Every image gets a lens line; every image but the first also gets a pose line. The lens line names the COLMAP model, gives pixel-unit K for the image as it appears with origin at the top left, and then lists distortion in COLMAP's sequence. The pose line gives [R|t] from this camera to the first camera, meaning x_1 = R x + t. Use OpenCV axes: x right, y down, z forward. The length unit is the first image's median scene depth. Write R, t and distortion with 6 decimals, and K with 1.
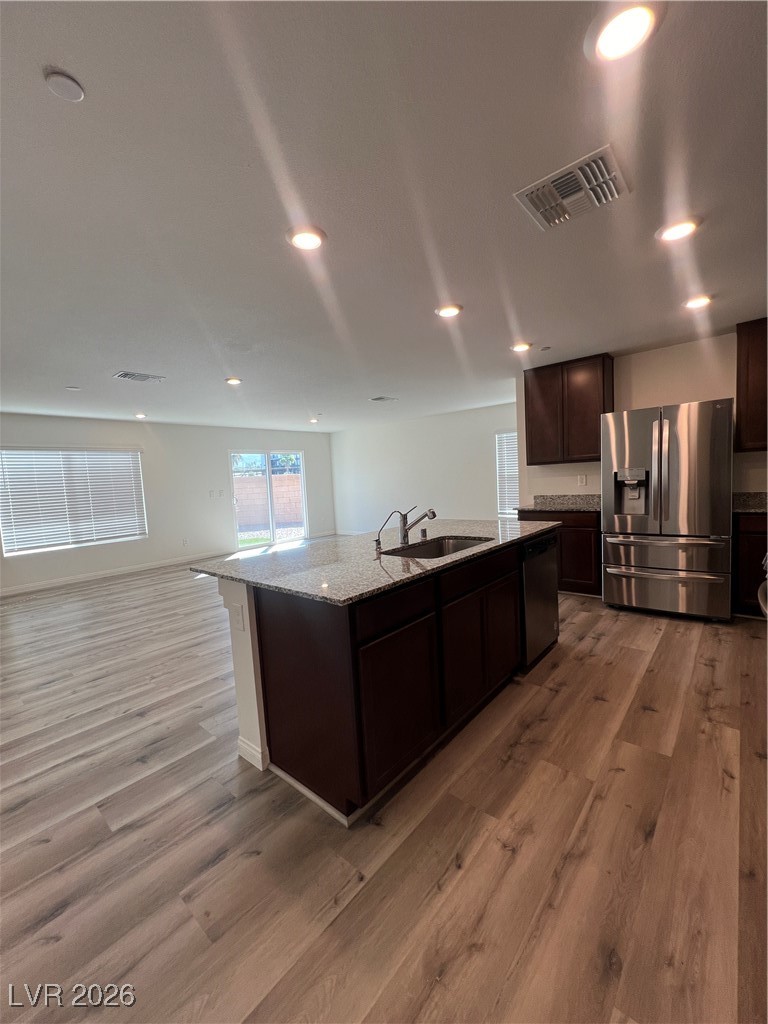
lens RADIAL K [[413.1, 0, 385.3], [0, 413.1, 510.5], [0, 0, 1]] dist [-0.001553, 0.000761]
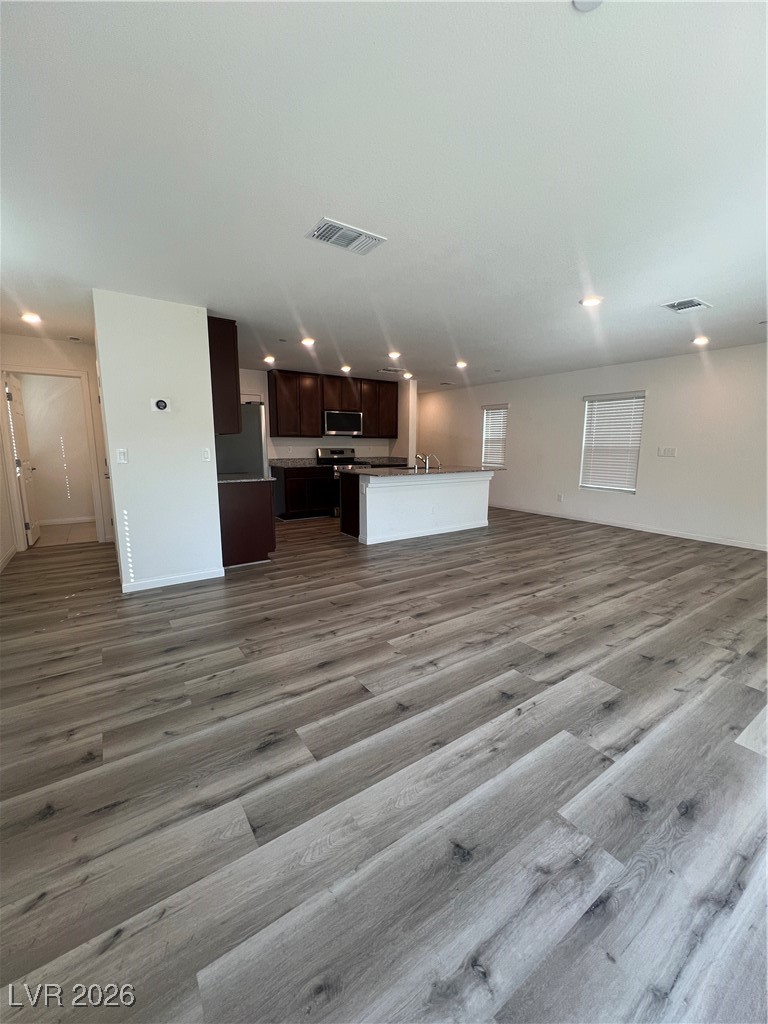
lens RADIAL K [[407.6, 0, 385.0], [0, 407.6, 506.3], [0, 0, 1]] dist [-0.000143, -0.000109]
pose [[-0.965454, 0.009837, 0.260387, -0.225706], [0.066923, 0.975128, 0.211295, -0.153776], [-0.251832, 0.221422, -0.942100, 2.279224]]
